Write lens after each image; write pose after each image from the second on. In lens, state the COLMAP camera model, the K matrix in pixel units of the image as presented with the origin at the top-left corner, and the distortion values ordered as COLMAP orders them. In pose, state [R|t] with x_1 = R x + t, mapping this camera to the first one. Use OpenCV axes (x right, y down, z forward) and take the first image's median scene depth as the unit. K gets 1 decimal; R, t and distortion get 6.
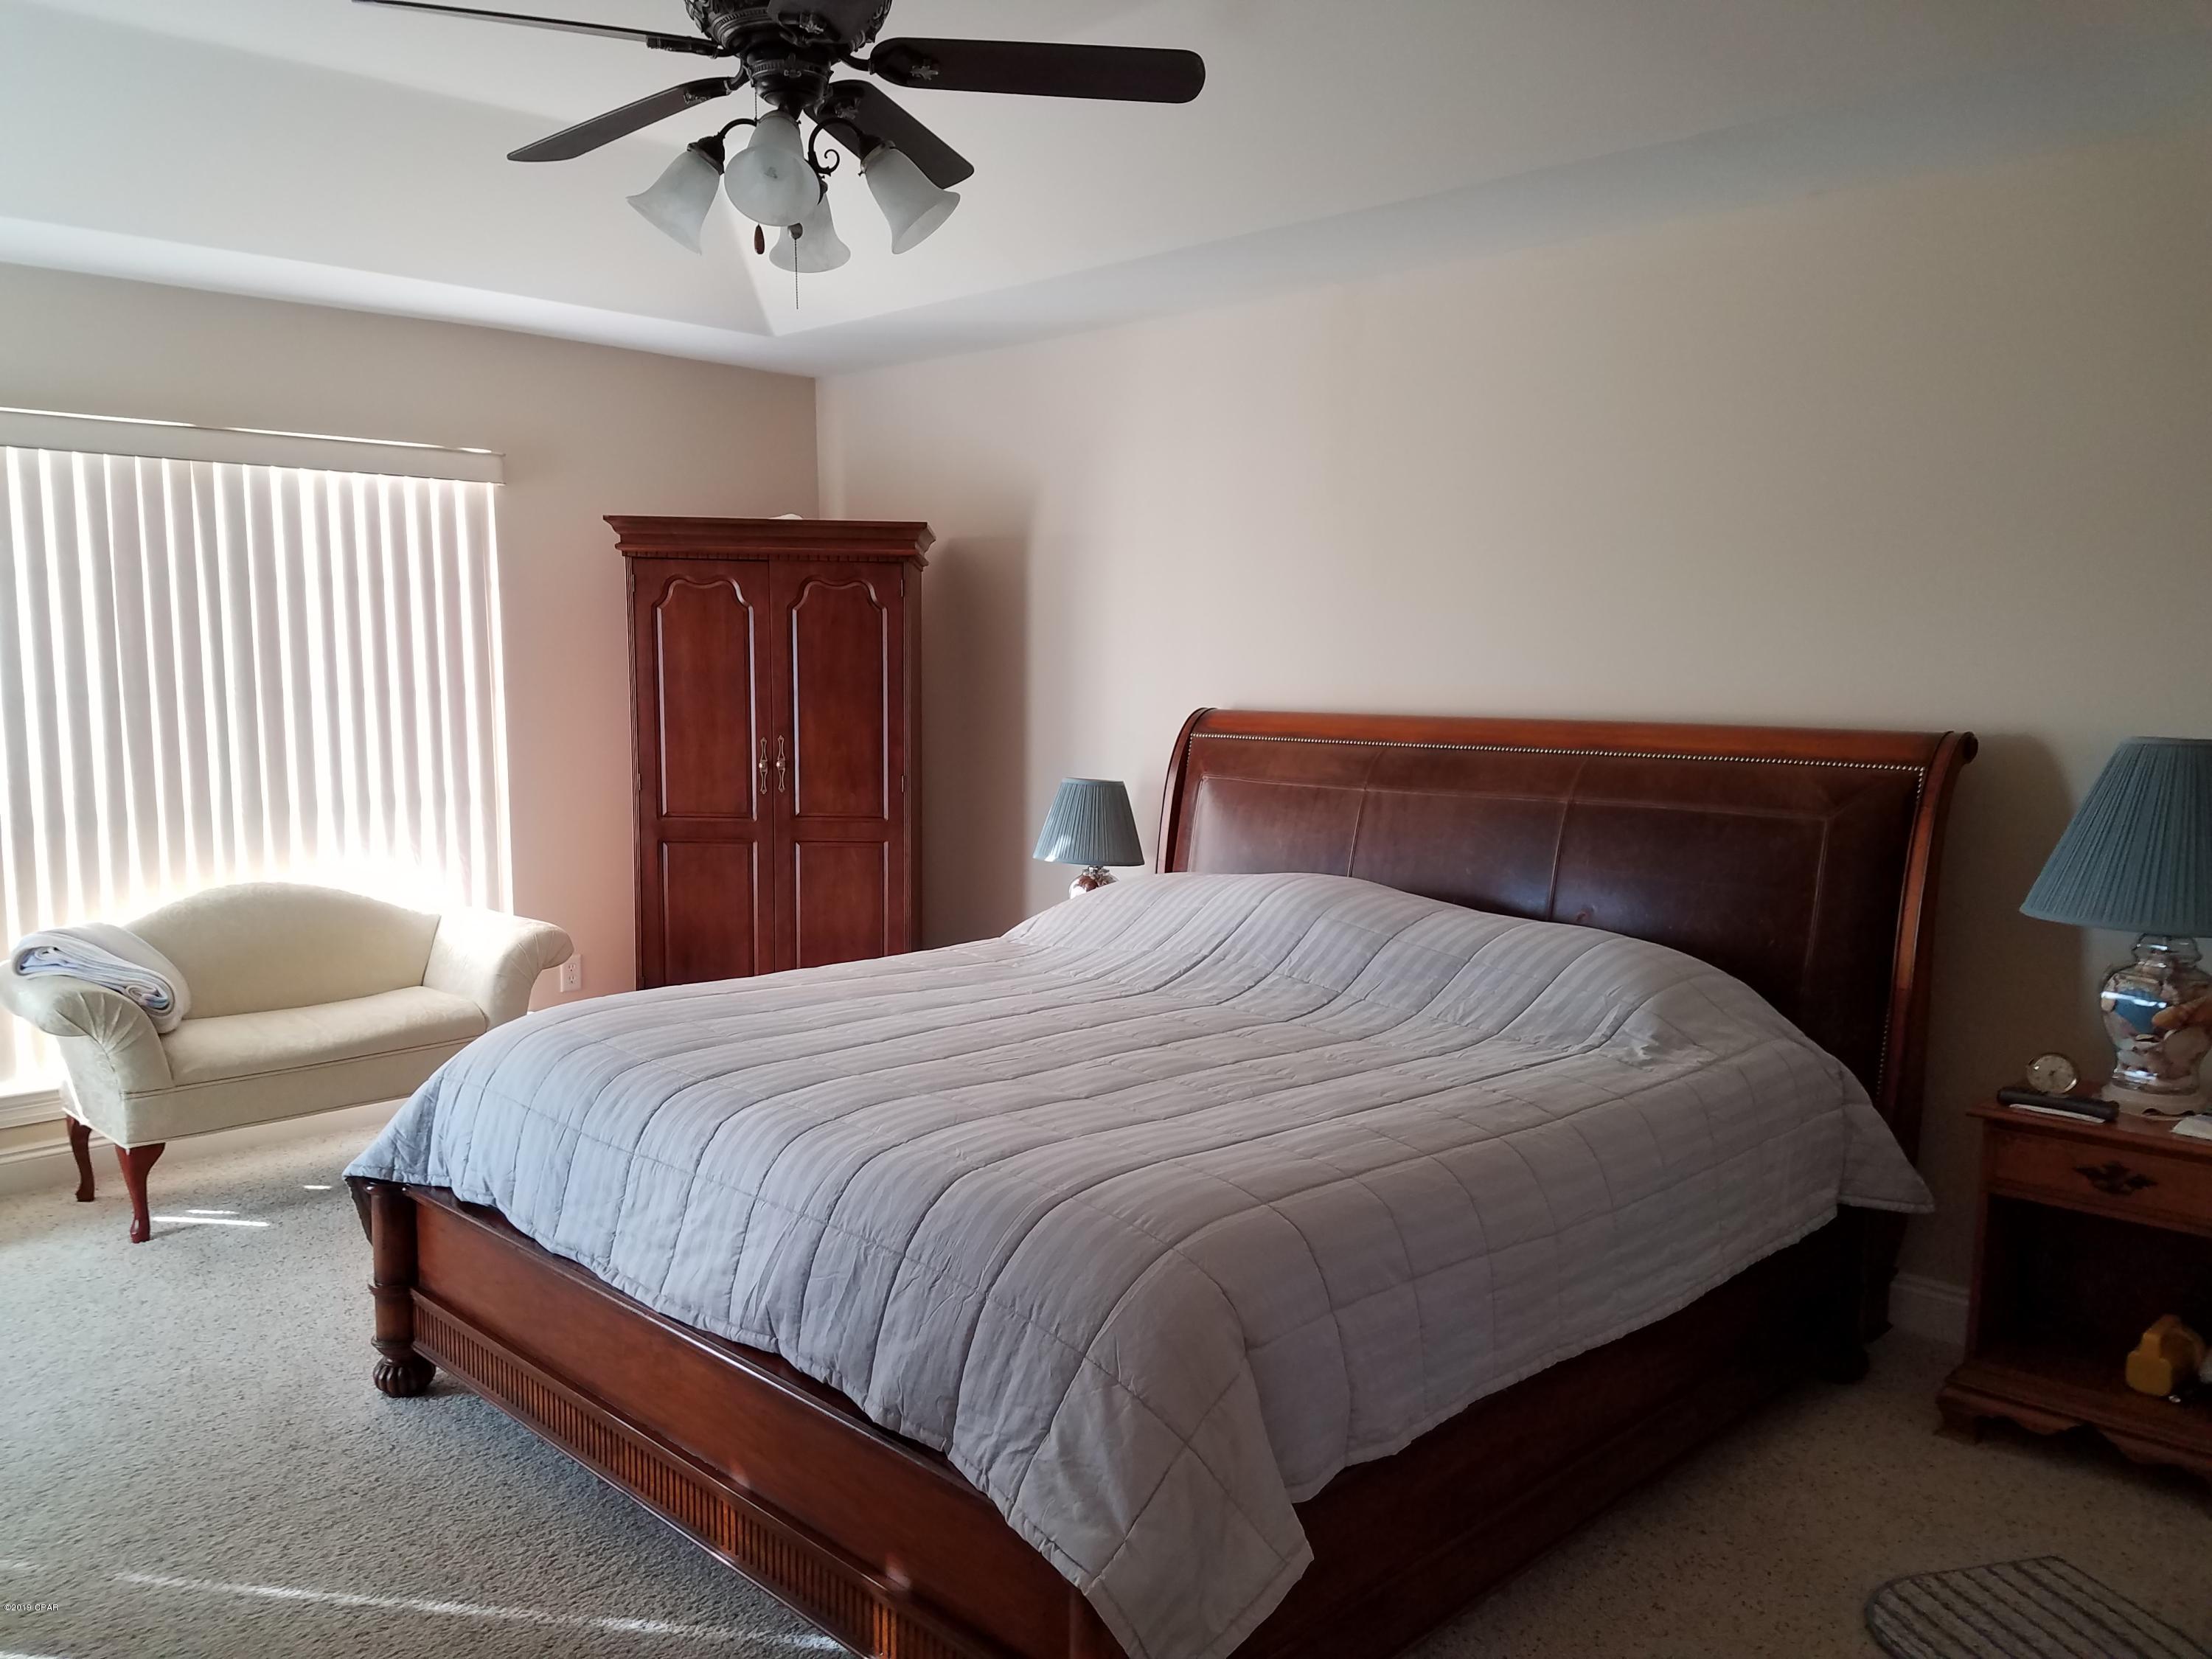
lens RADIAL K [[1815.2, 0, 1105.7], [0, 1815.2, 832.9], [0, 0, 1]] dist [0.324472, -0.379961]
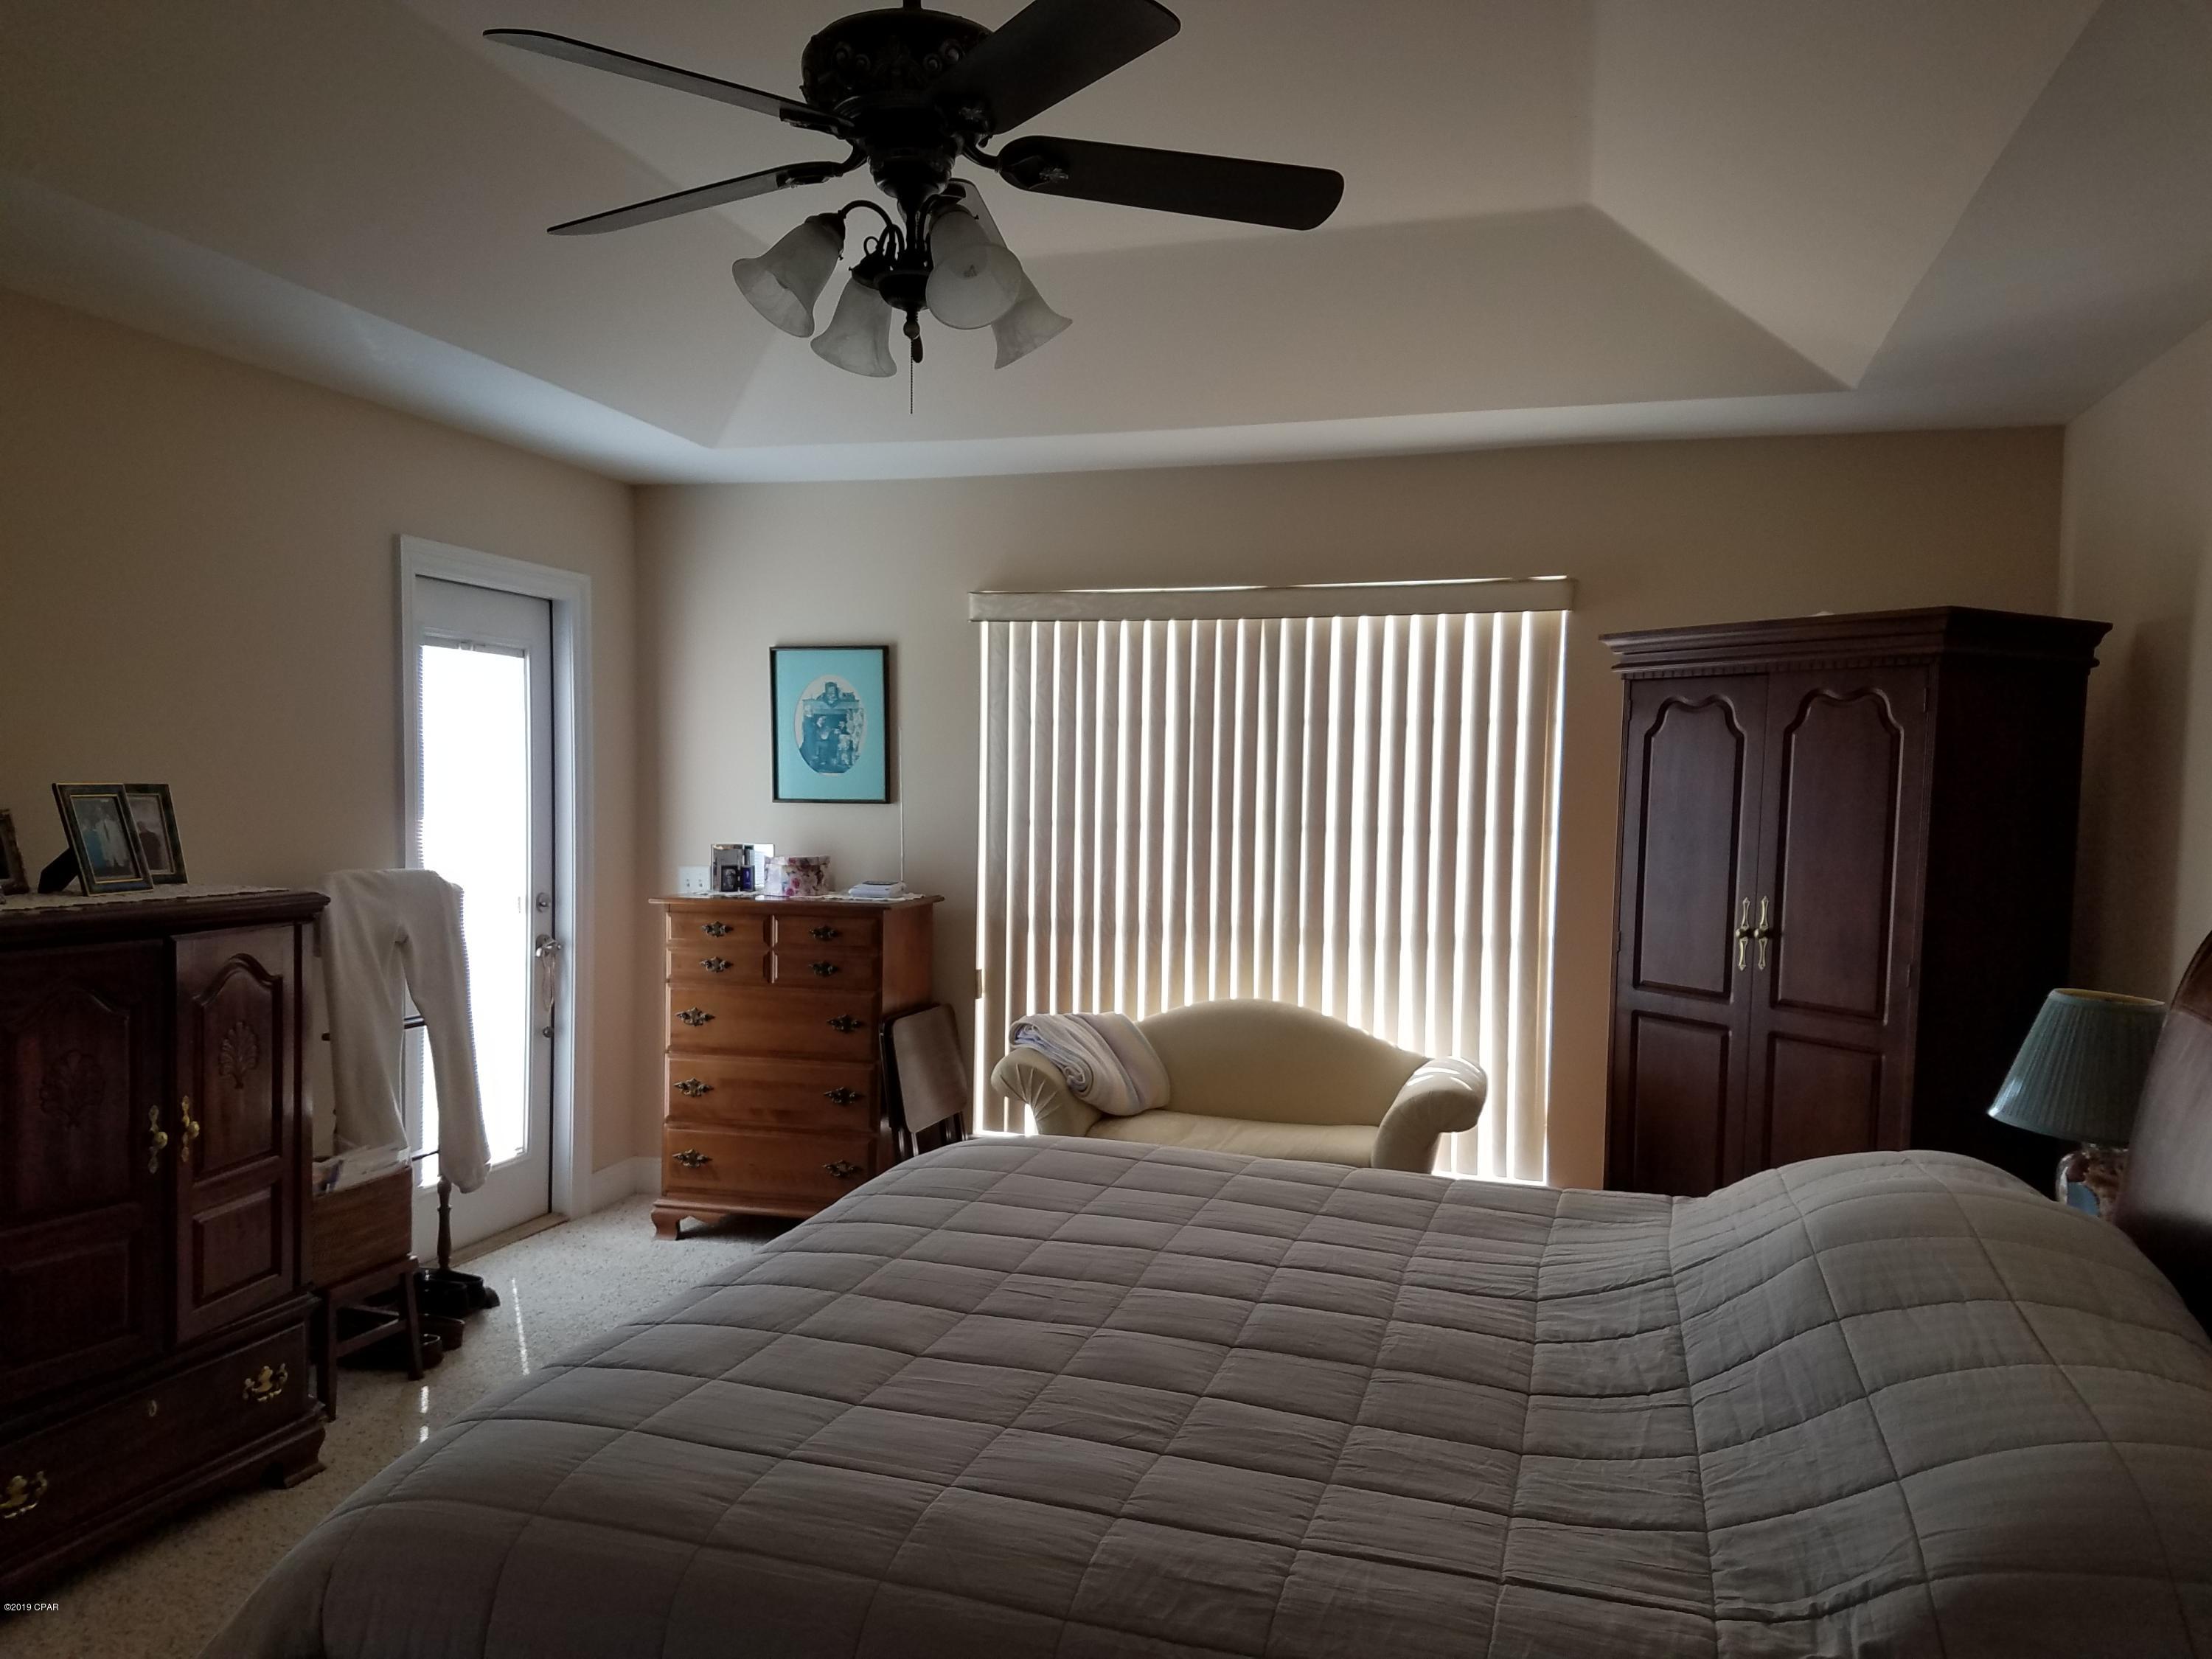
lens RADIAL K [[1820.1, 0, 1095.5], [0, 1820.1, 858.4], [0, 0, 1]] dist [0.209391, -0.390385]
pose [[0.435729, 0.044246, -0.898990, 0.435577], [-0.113037, 0.993573, -0.005886, -0.037337], [0.892952, 0.104184, 0.437930, 0.455528]]
